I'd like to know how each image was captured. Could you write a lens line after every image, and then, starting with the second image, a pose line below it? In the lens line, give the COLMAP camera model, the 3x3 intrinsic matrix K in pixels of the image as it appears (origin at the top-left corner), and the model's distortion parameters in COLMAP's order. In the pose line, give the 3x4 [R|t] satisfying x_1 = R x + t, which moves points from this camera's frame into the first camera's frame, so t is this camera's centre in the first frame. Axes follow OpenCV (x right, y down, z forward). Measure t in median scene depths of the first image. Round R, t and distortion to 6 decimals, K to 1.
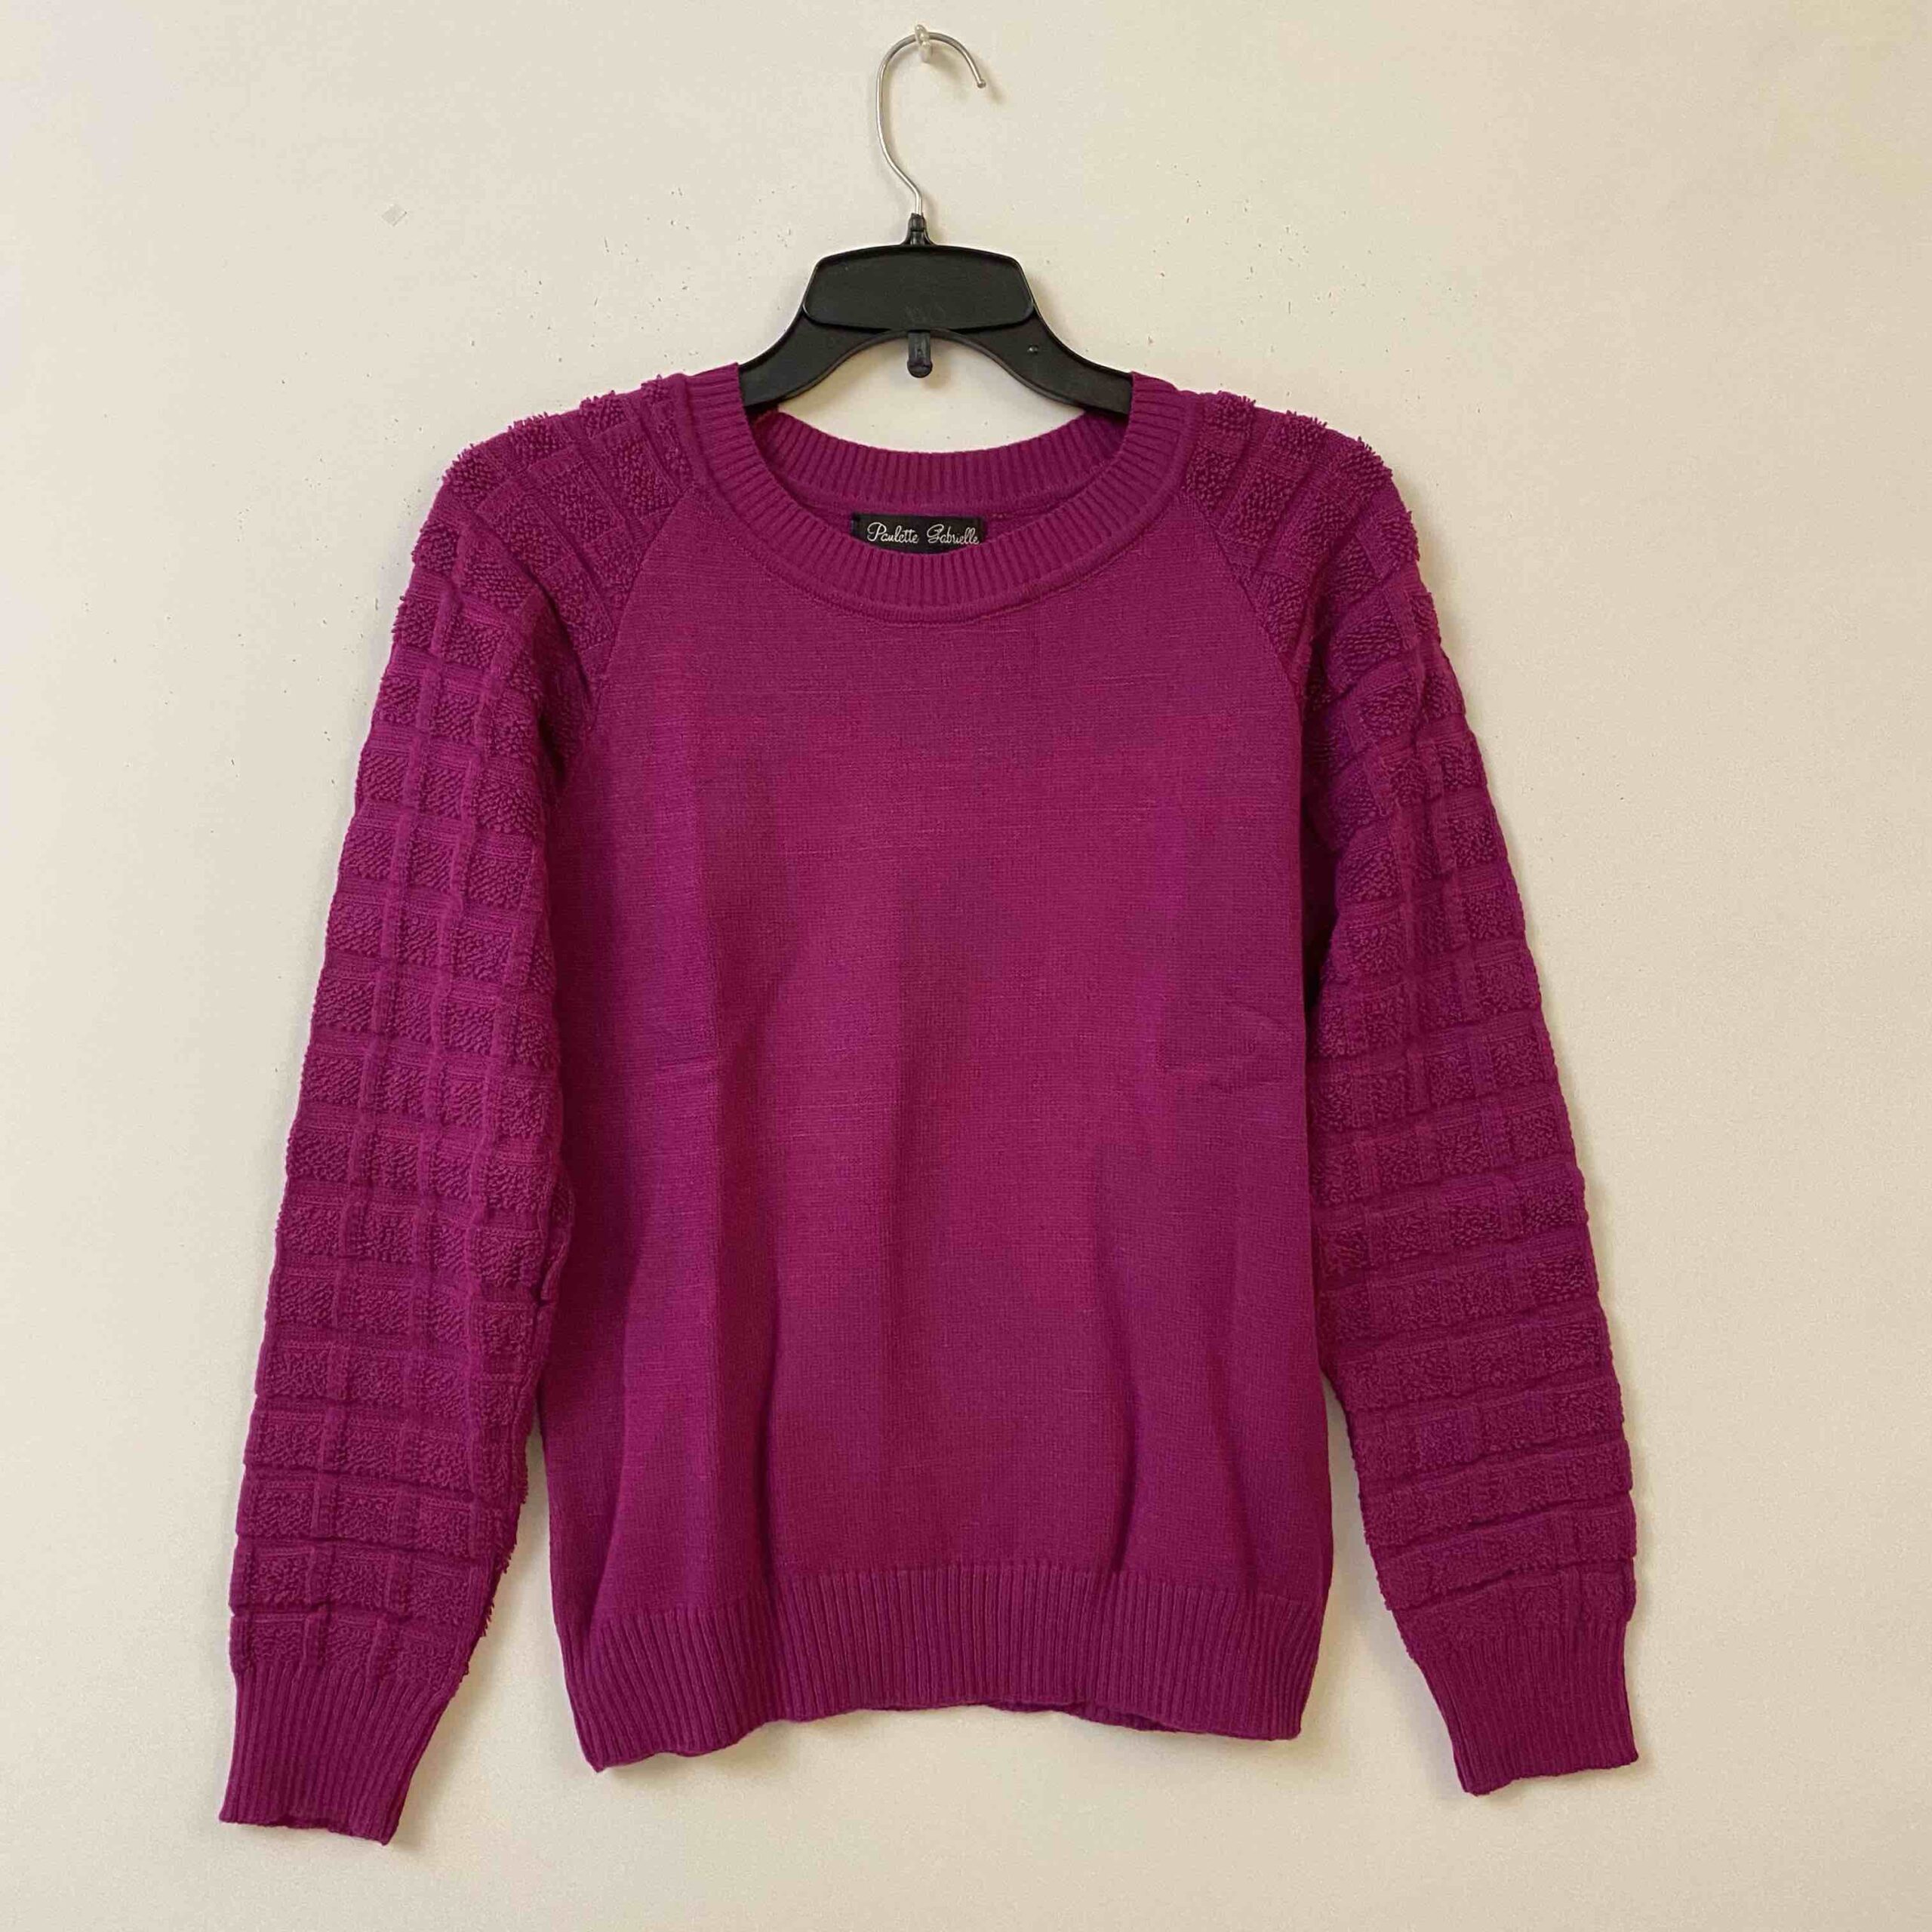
lens RADIAL K [[1939.6, 0, 894.5], [0, 1939.6, 969.2], [0, 0, 1]] dist [0.094706, -0.229665]
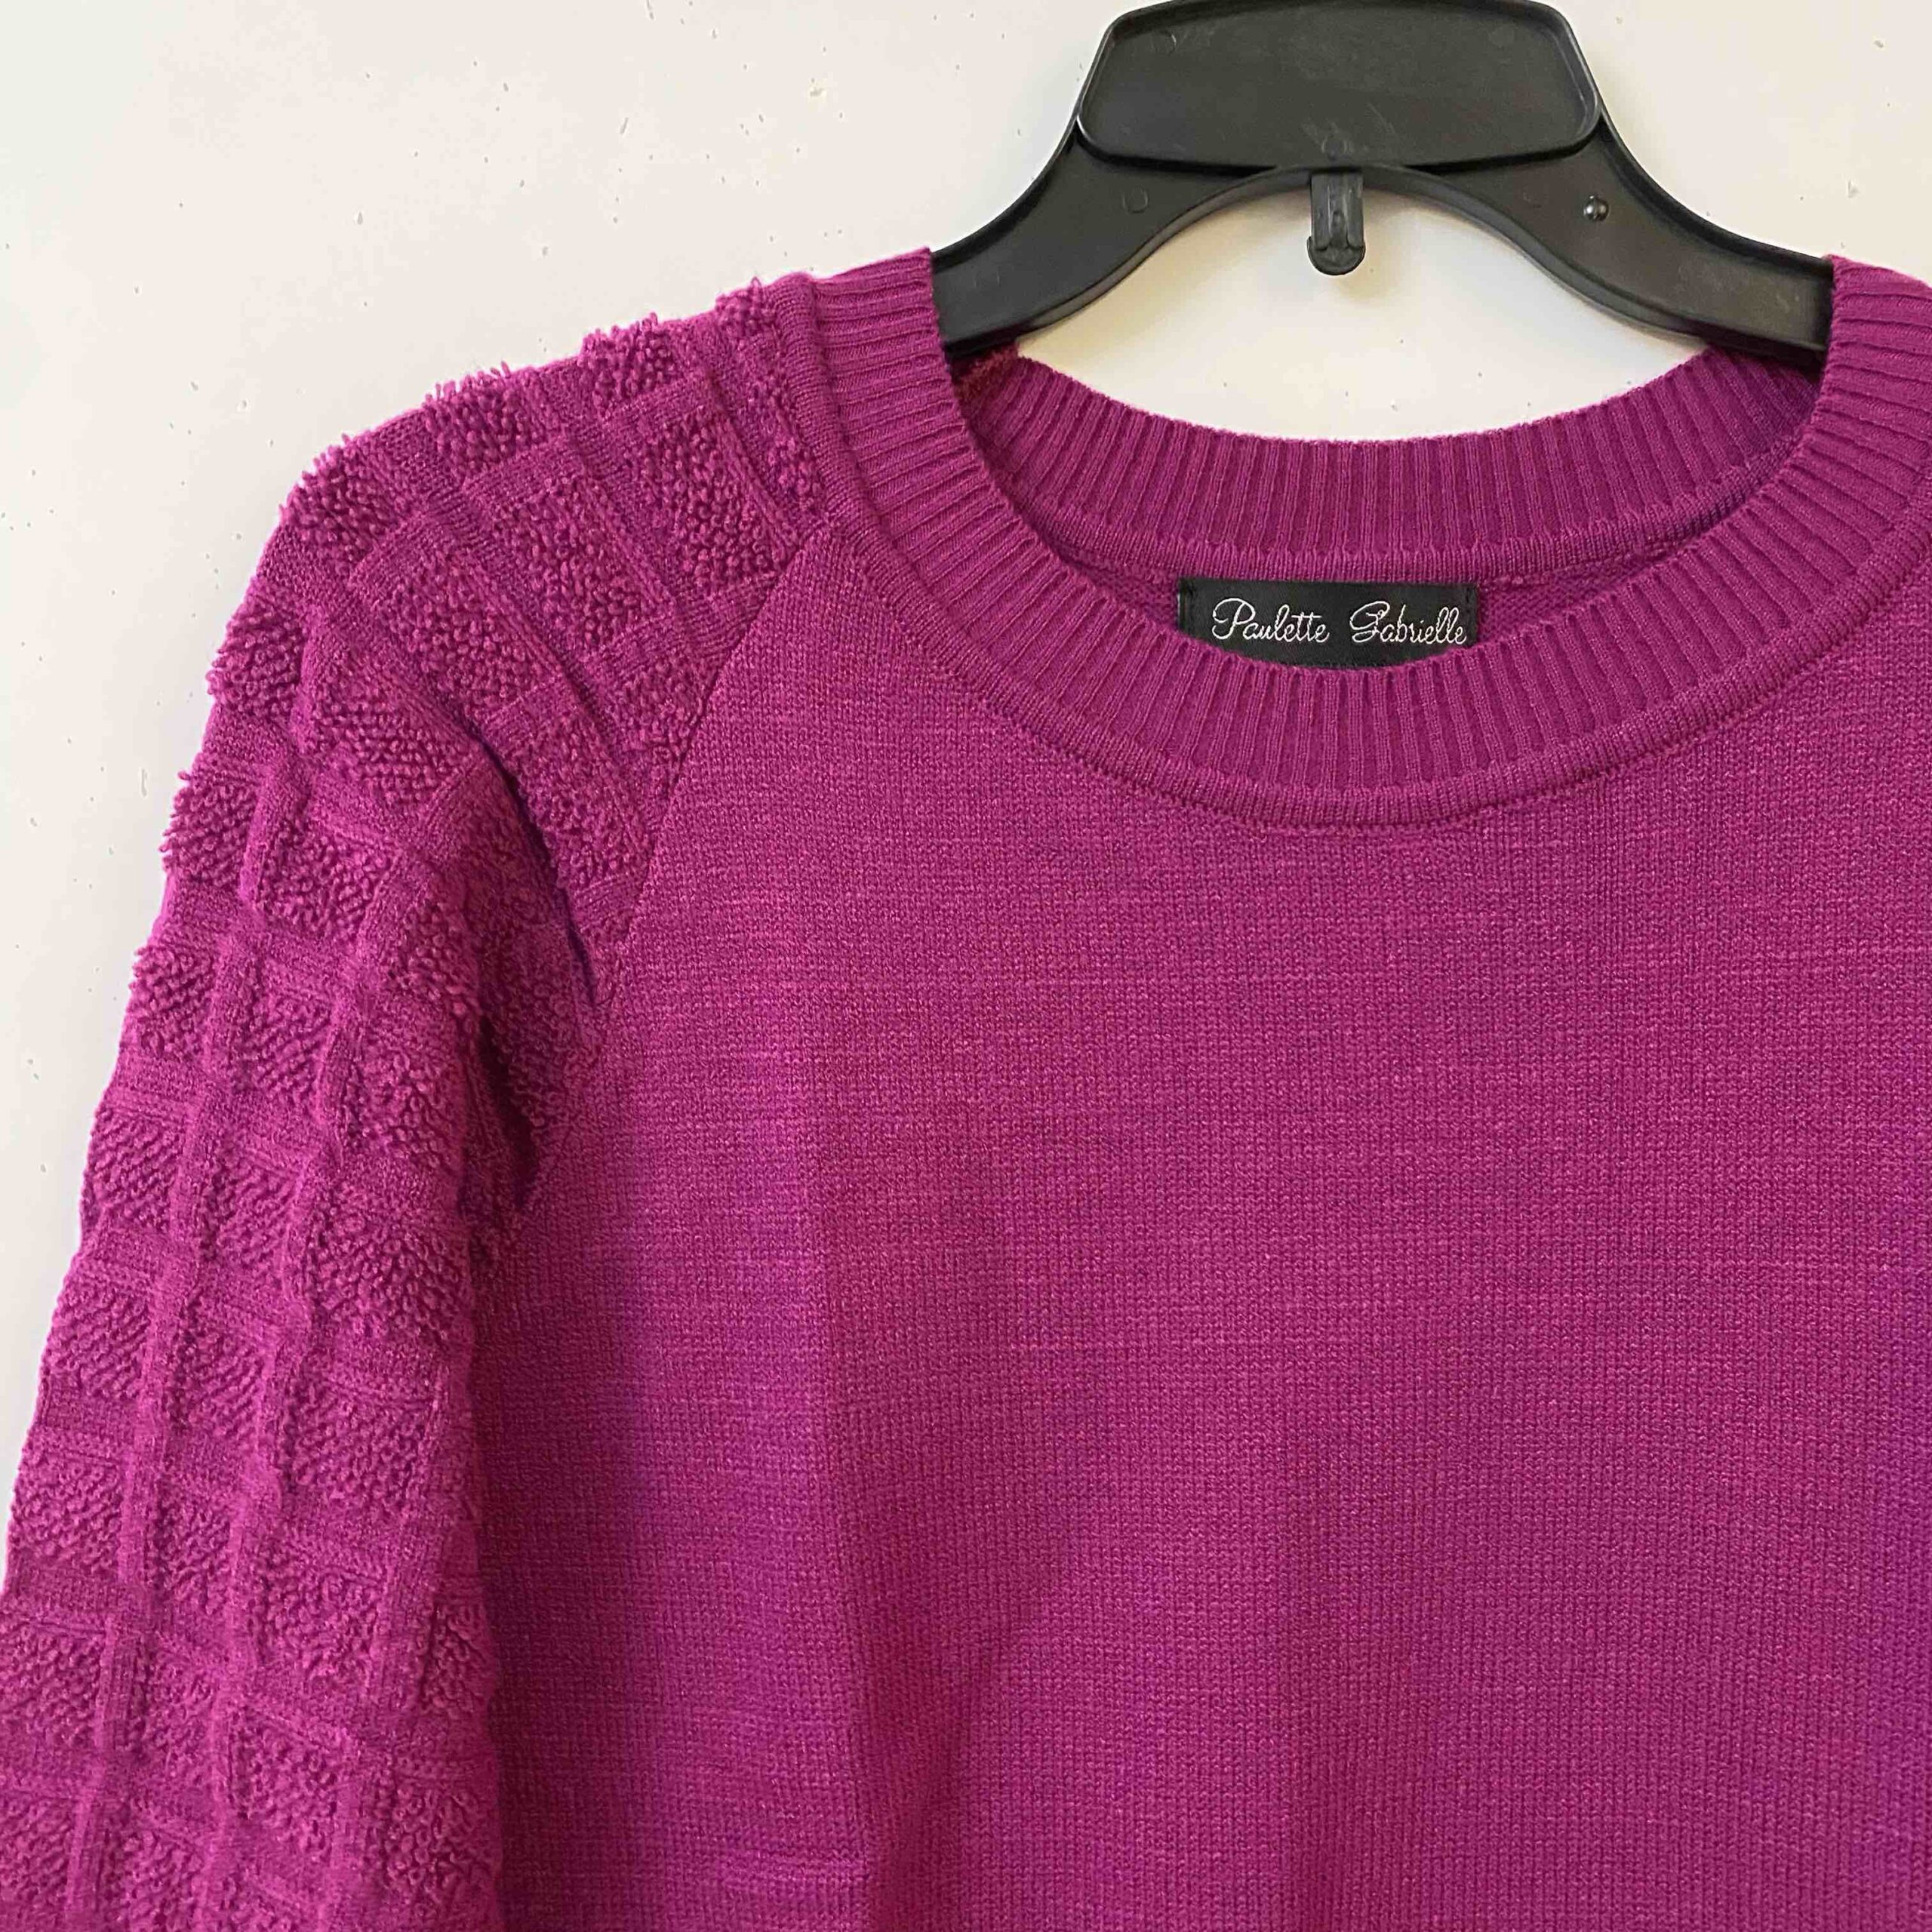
lens RADIAL K [[1939.6, 0, 894.5], [0, 1939.6, 969.2], [0, 0, 1]] dist [0.094706, -0.229665]
pose [[0.996683, 0.010036, -0.080766, -0.050916], [-0.010875, 0.999891, -0.009958, -0.141548], [0.080657, 0.010803, 0.996683, 0.559234]]
